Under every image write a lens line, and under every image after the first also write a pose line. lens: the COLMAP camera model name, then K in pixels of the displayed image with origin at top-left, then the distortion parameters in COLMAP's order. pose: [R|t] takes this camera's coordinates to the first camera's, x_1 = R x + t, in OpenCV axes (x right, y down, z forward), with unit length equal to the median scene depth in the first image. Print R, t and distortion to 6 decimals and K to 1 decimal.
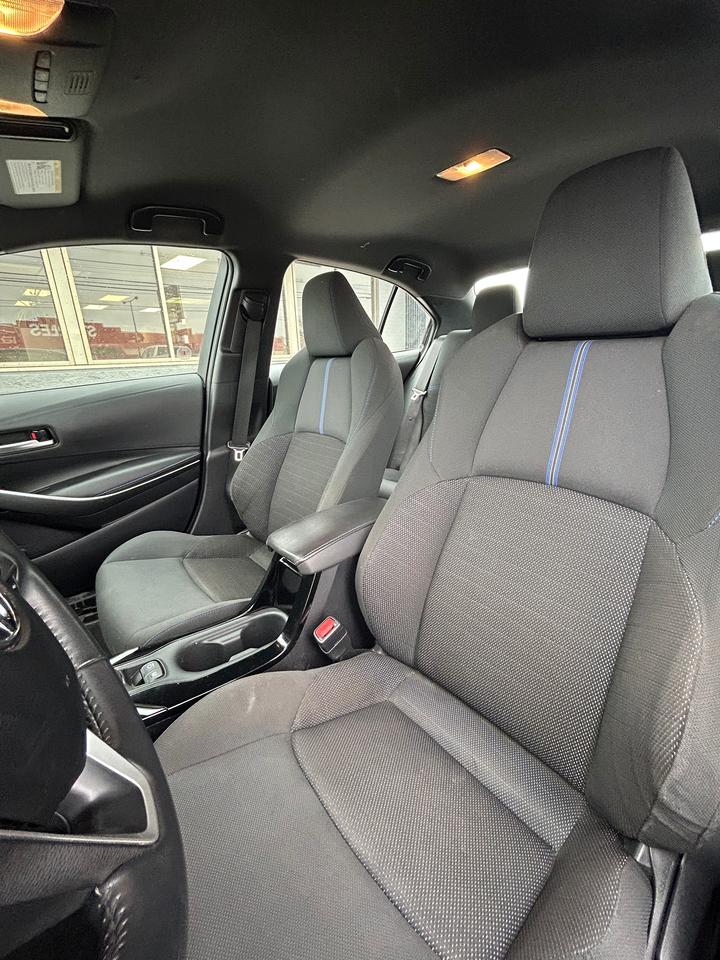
lens RADIAL K [[382.9, 0, 364.1], [0, 382.9, 482.1], [0, 0, 1]] dist [-0.000807, -0.000609]
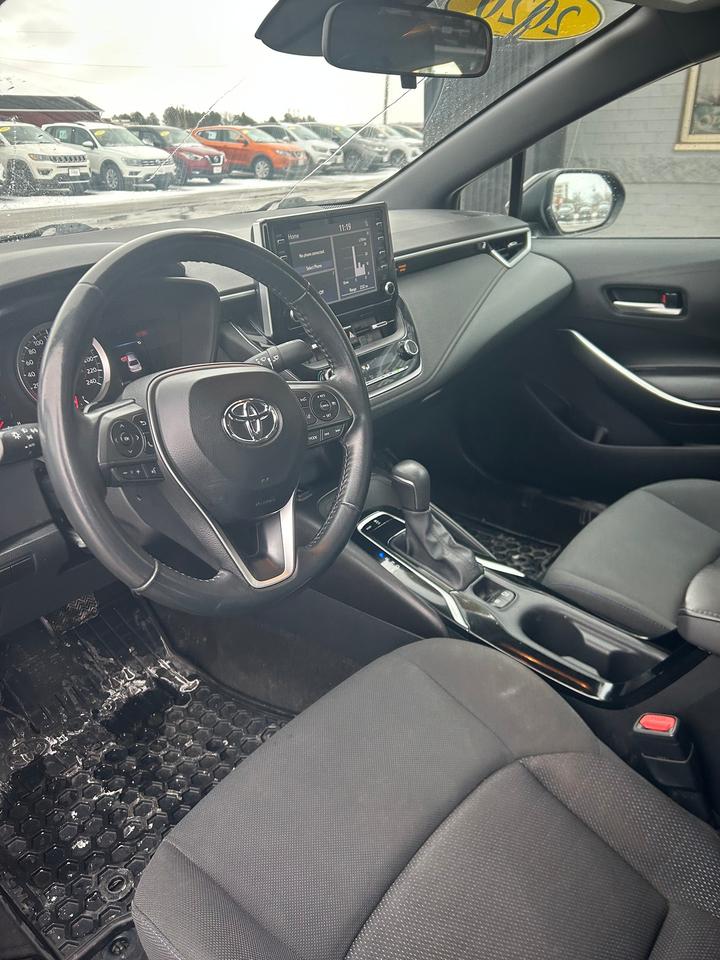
lens RADIAL K [[724.4, 0, 353.9], [0, 724.4, 482.0], [0, 0, 1]] dist [0.051282, -0.062659]
pose [[0.164661, 0.445391, -0.880064, 0.468595], [-0.291293, 0.874405, 0.388026, -0.186642], [0.942356, 0.192464, 0.273720, 0.097988]]
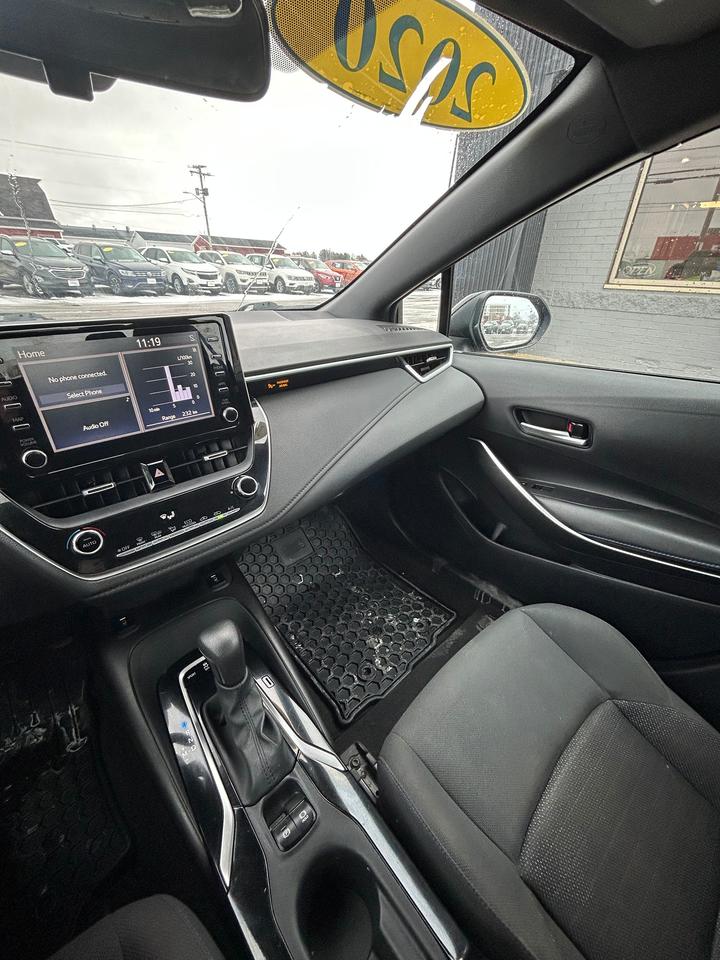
lens RADIAL K [[382.9, 0, 364.1], [0, 382.9, 482.1], [0, 0, 1]] dist [-0.000807, -0.000609]
pose [[0.030584, 0.511939, -0.858477, -0.168241], [-0.338483, 0.813437, 0.473022, -0.256460], [0.940475, 0.276113, 0.198161, 0.496578]]
